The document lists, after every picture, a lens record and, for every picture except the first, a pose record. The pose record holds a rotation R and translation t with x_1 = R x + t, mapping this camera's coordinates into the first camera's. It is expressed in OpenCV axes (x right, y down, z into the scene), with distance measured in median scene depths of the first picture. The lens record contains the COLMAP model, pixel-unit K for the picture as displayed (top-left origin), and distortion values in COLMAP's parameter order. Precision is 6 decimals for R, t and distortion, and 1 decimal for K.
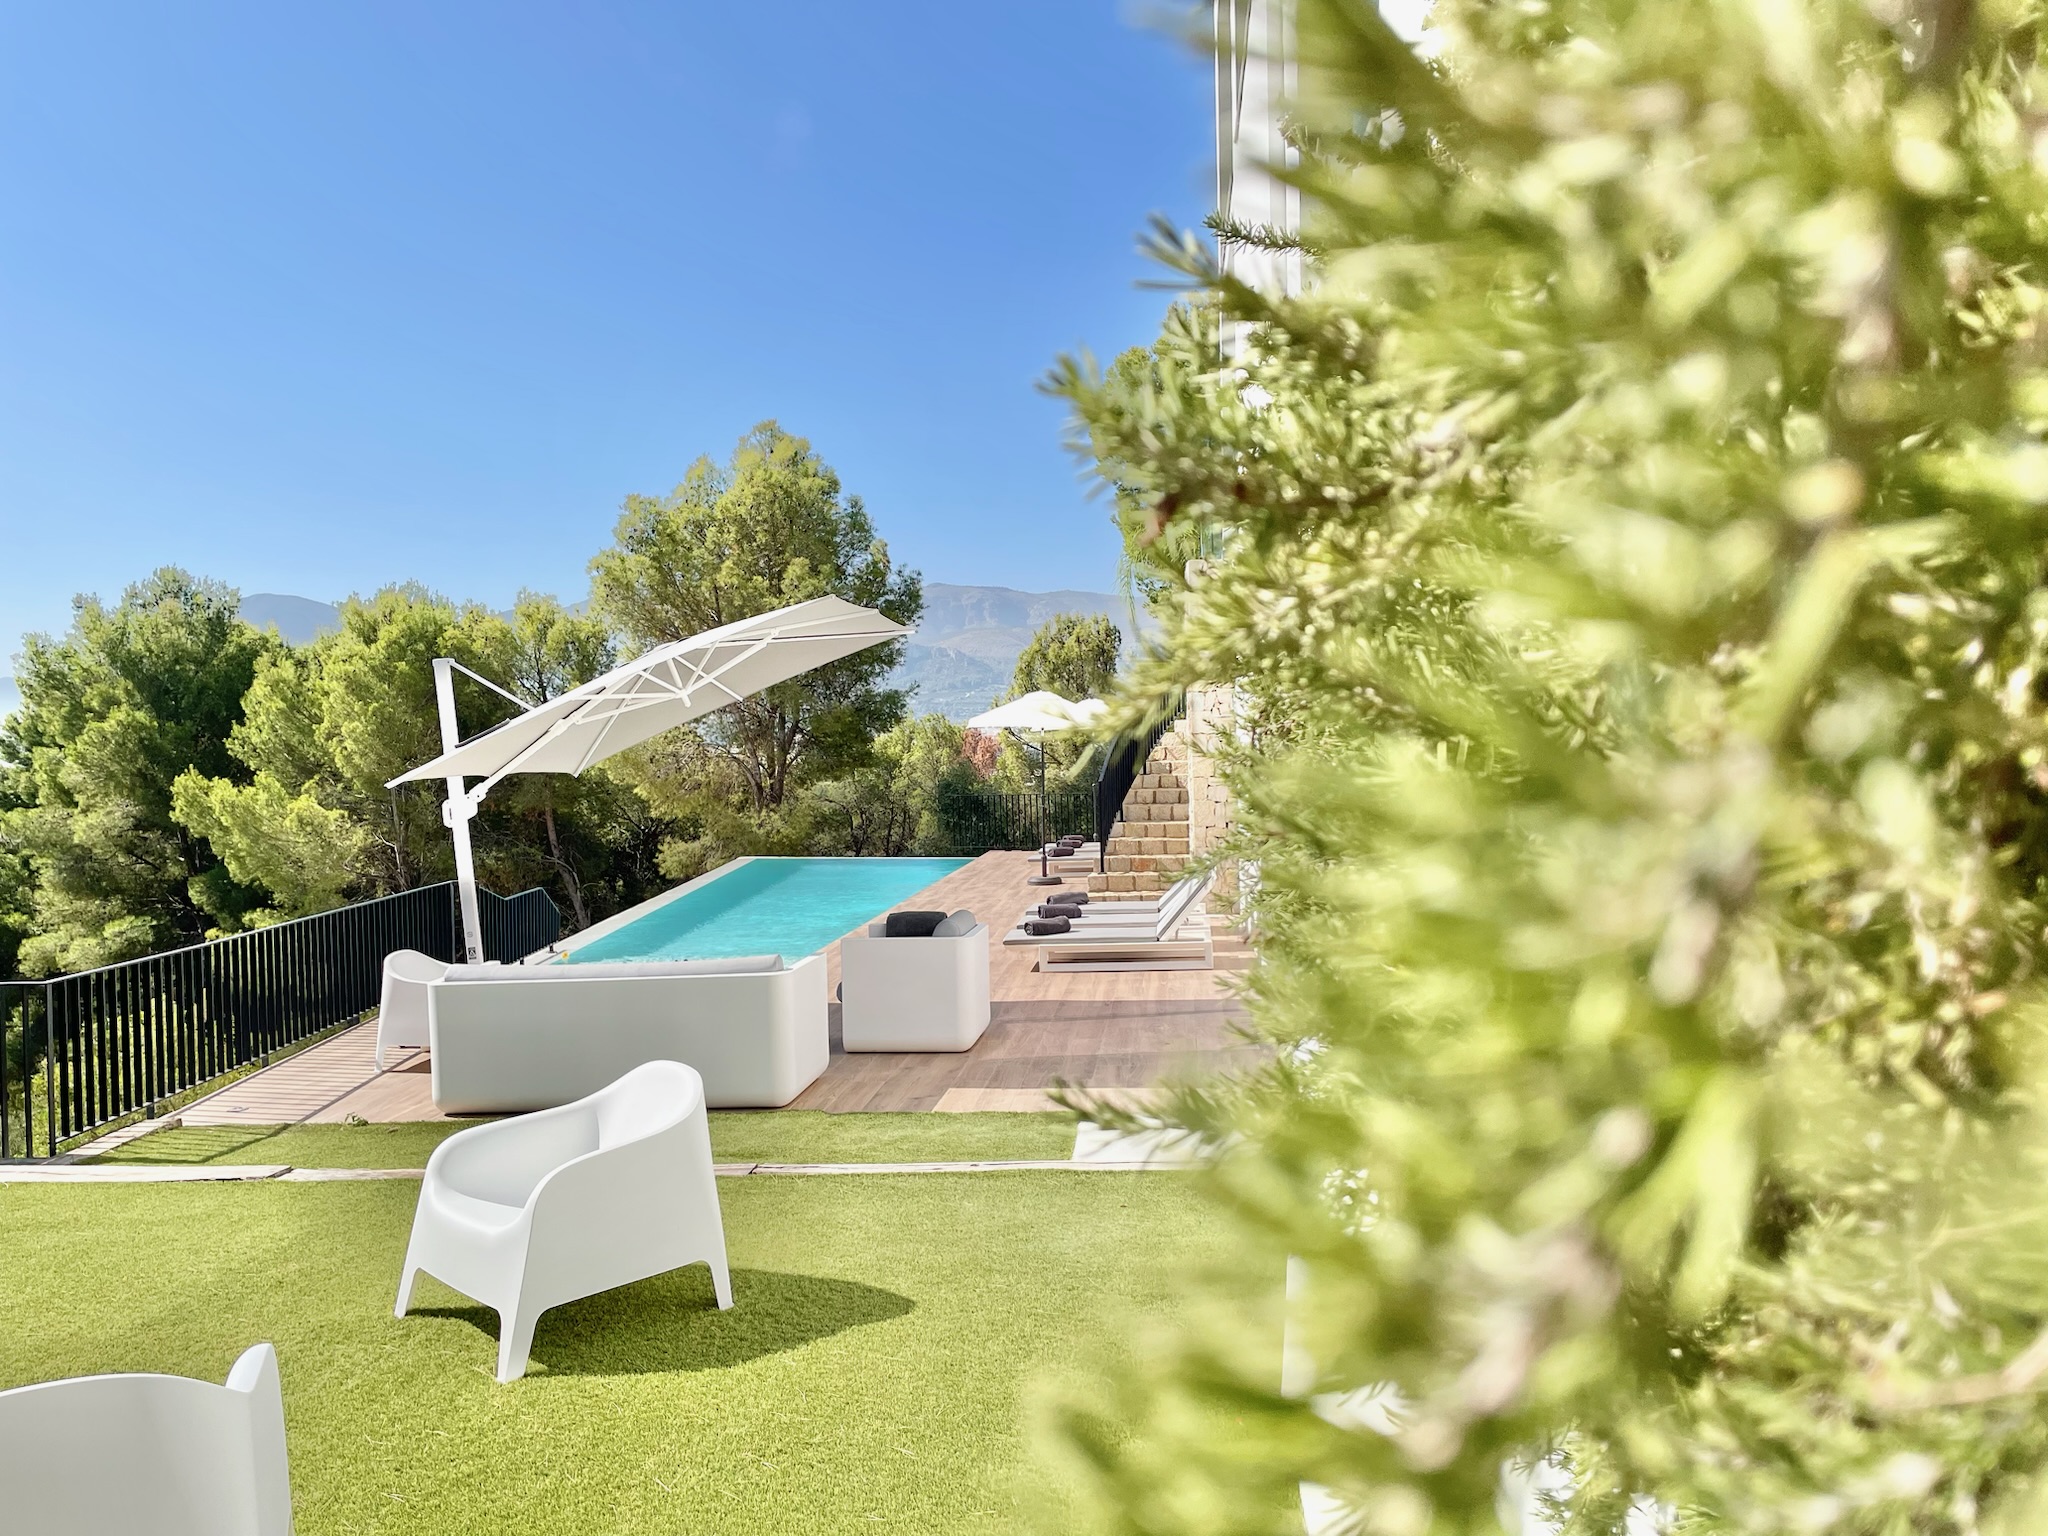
lens RADIAL K [[1519.9, 0, 1088.6], [0, 1519.9, 759.4], [0, 0, 1]] dist [0.004778, 0.002296]
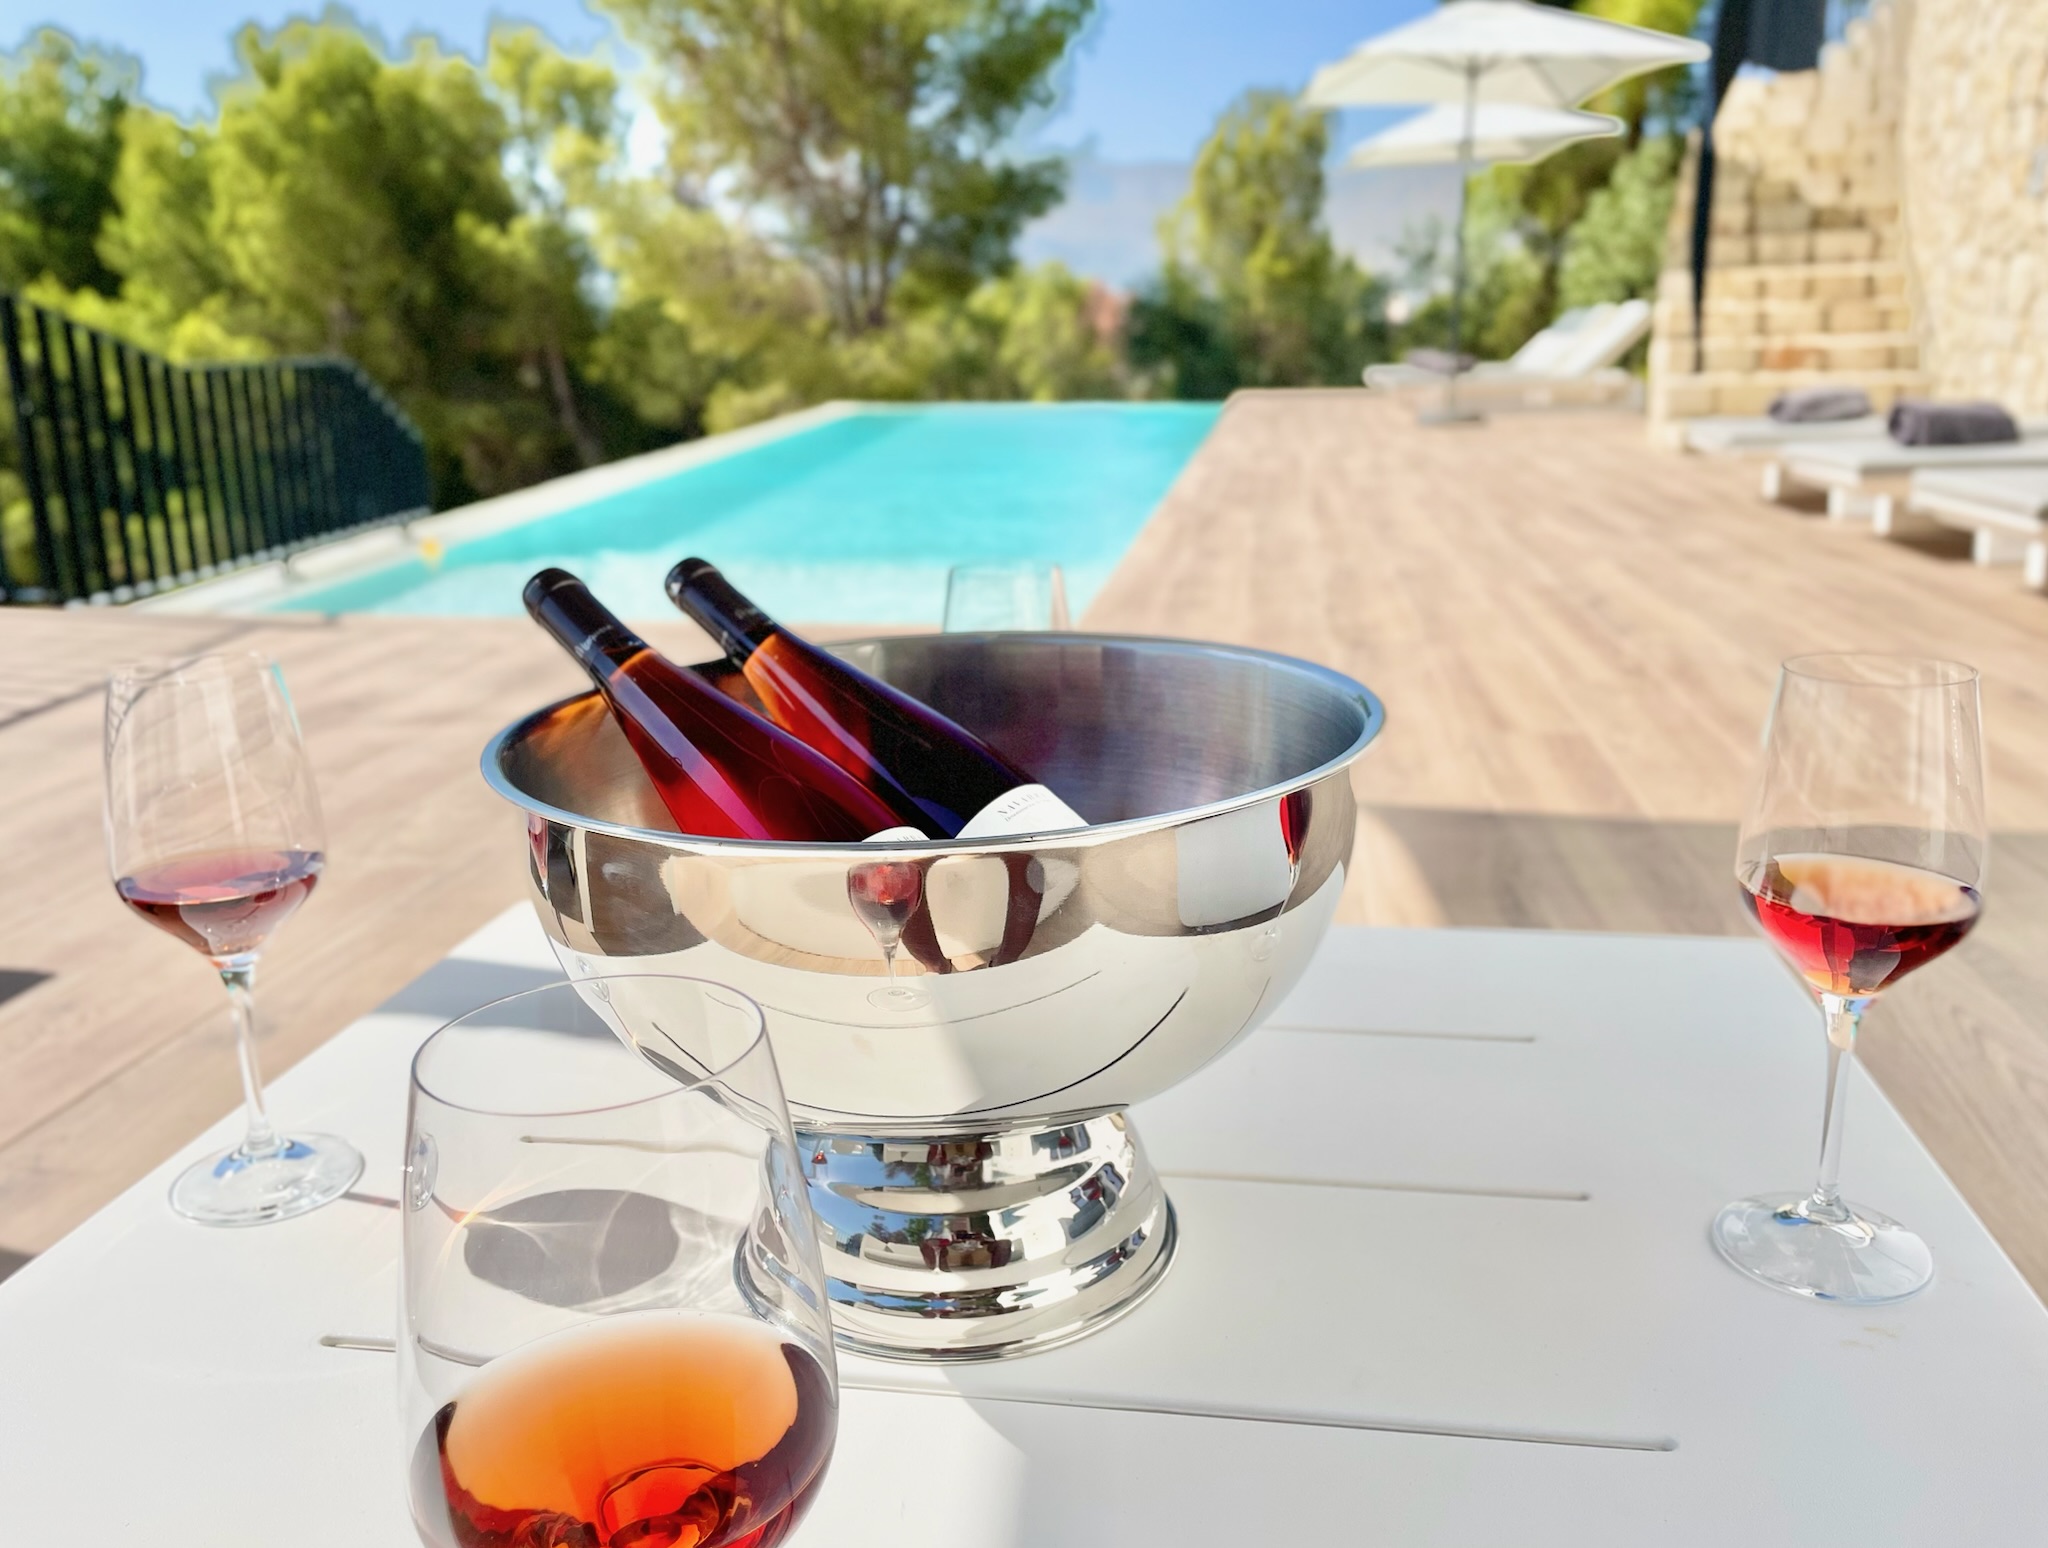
lens RADIAL K [[1575.2, 0, 1024.0], [0, 1575.2, 774.0], [0, 0, 1]] dist [0.038190, -0.055180]
pose [[0.996203, 0.030187, -0.081666, -0.080541], [-0.008712, 0.967827, 0.251465, 0.041351], [0.086629, -0.249798, 0.964415, 0.296127]]
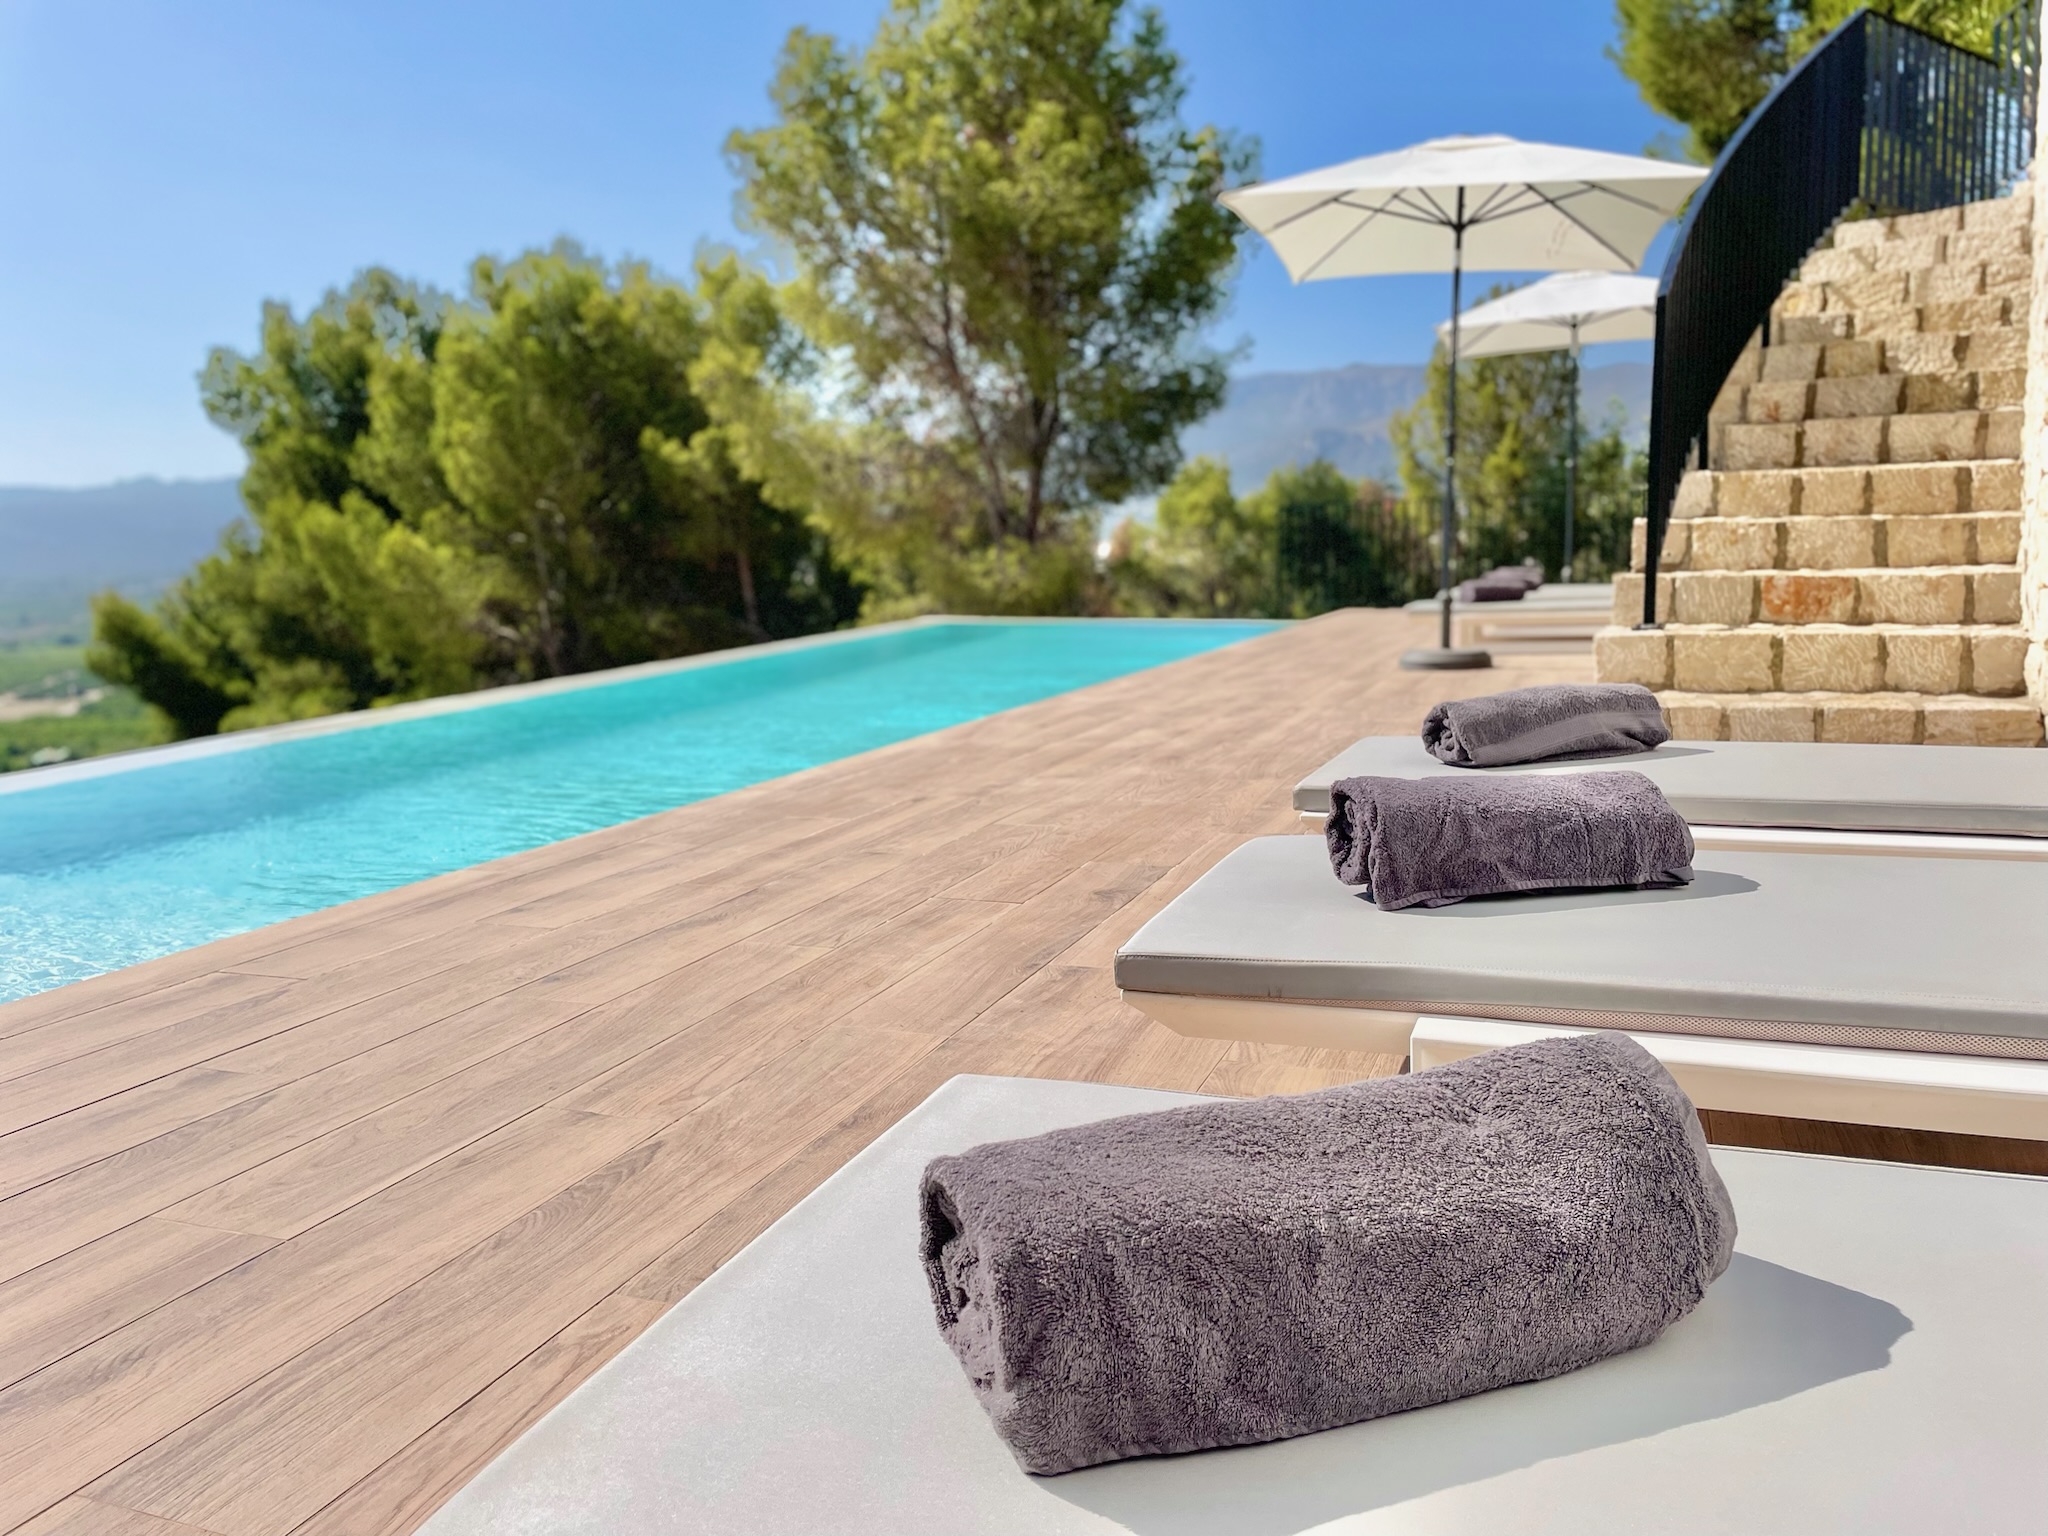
lens RADIAL K [[1519.9, 0, 1088.6], [0, 1519.9, 759.4], [0, 0, 1]] dist [0.004778, 0.002296]
pose [[0.962978, 0.047125, -0.265430, -0.008453], [-0.012916, 0.991537, 0.129183, 0.036668], [0.269271, -0.120972, 0.955436, 0.398727]]
